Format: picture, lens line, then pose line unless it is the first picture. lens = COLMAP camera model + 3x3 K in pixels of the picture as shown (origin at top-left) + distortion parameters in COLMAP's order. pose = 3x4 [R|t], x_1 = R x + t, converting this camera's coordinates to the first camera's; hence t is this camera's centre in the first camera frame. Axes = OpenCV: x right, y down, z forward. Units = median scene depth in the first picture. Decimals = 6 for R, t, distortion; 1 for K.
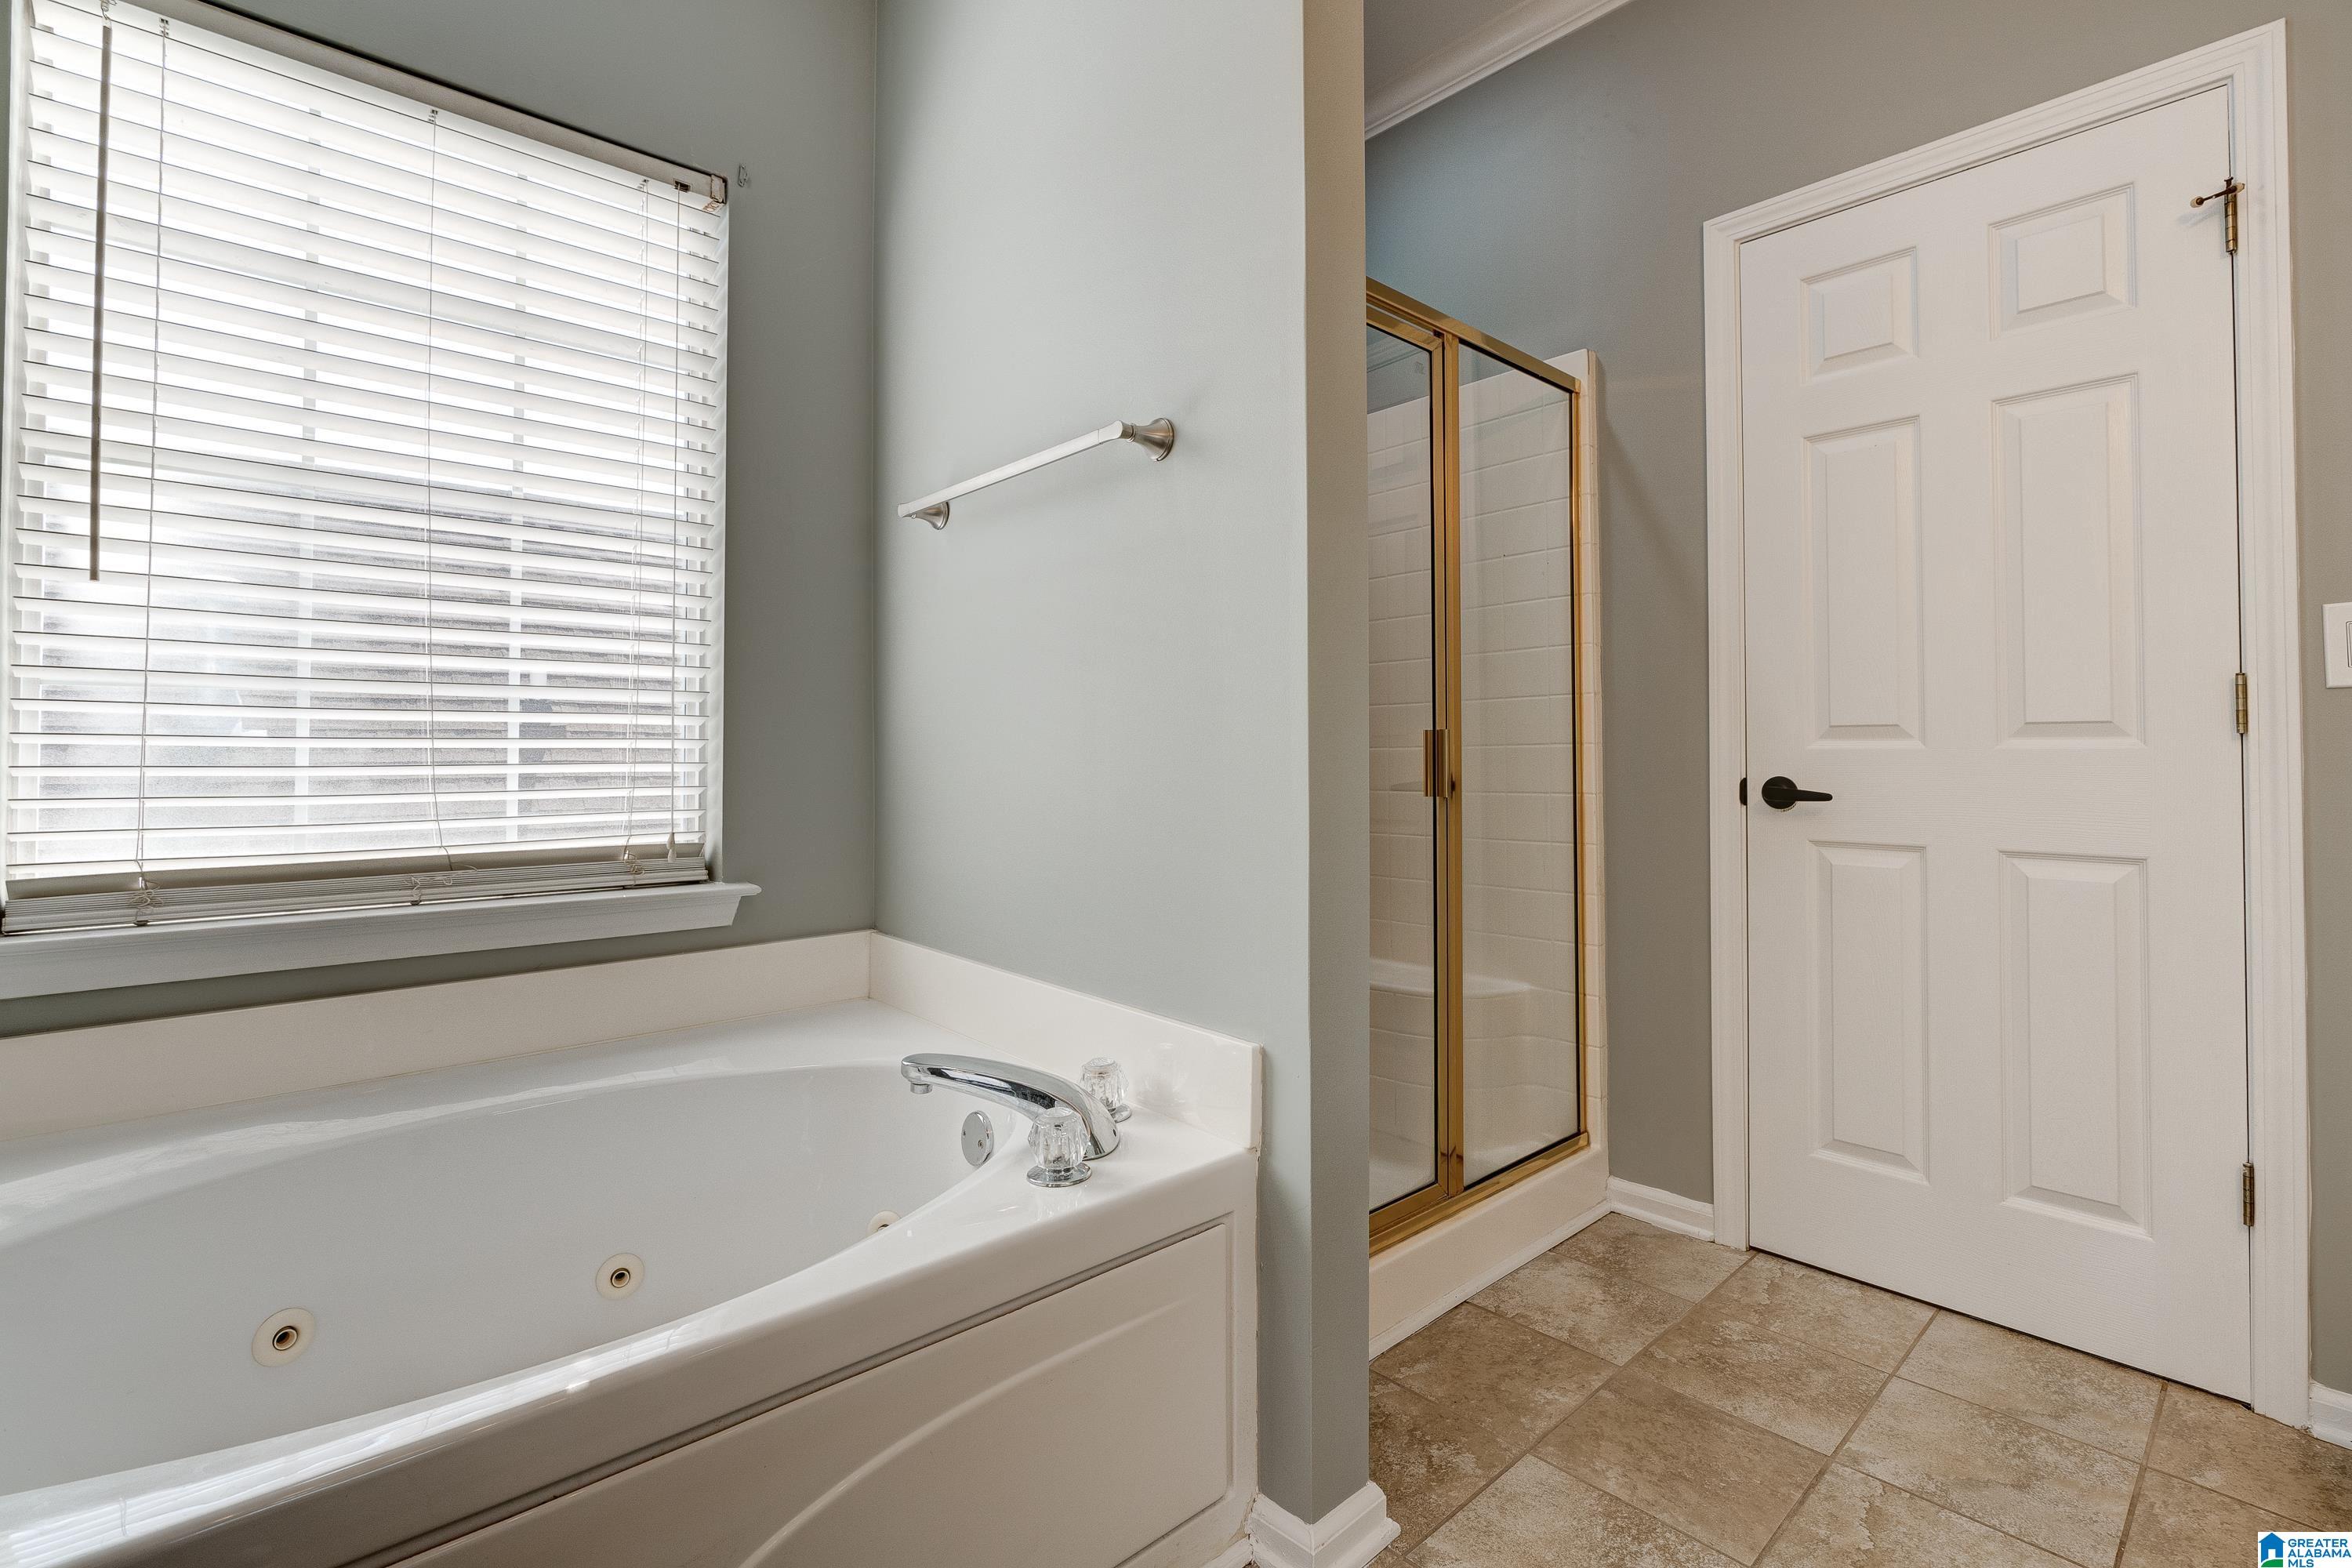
lens RADIAL K [[1080.9, 0, 1200.9], [0, 1080.9, 731.8], [0, 0, 1]] dist [-0.001139, 0.000471]
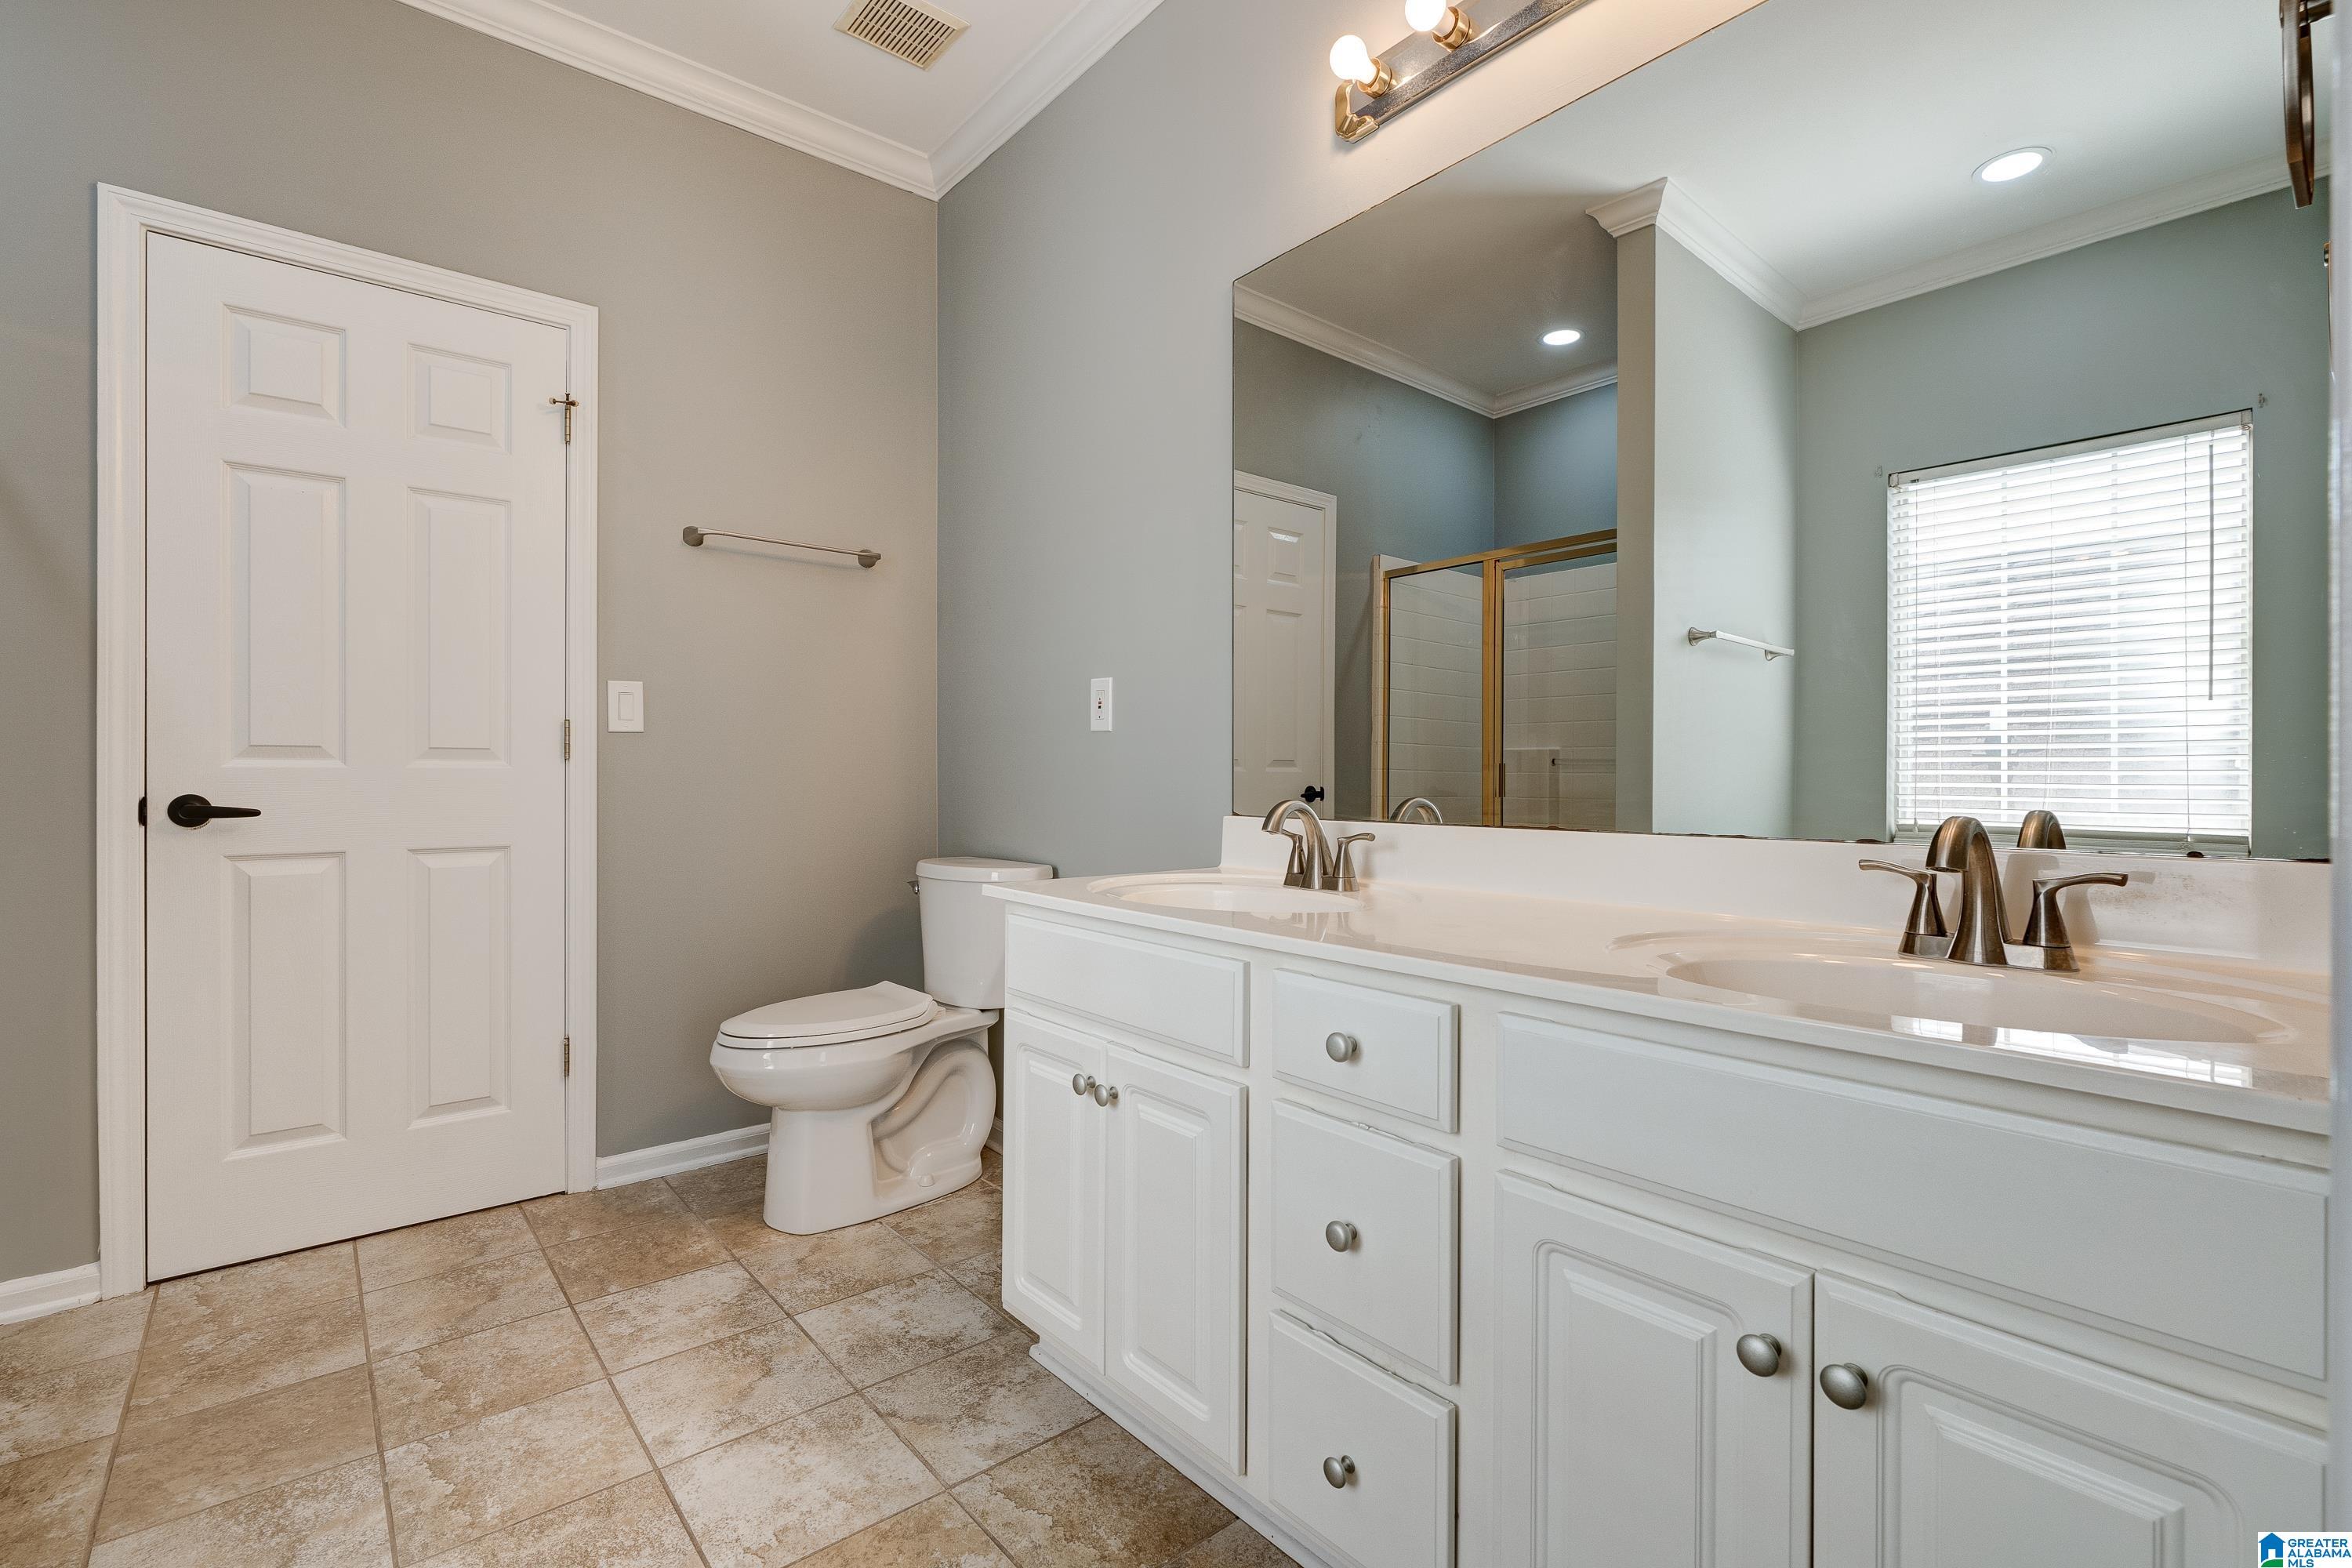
lens RADIAL K [[1080.9, 0, 1180.0], [0, 1080.9, 784.5], [0, 0, 1]] dist [-0.001139, 0.000471]
pose [[0.036941, -0.009852, 0.999269, -0.519494], [-0.020222, 0.999739, 0.010604, 0.004258], [-0.999113, -0.020599, 0.036732, 0.069569]]
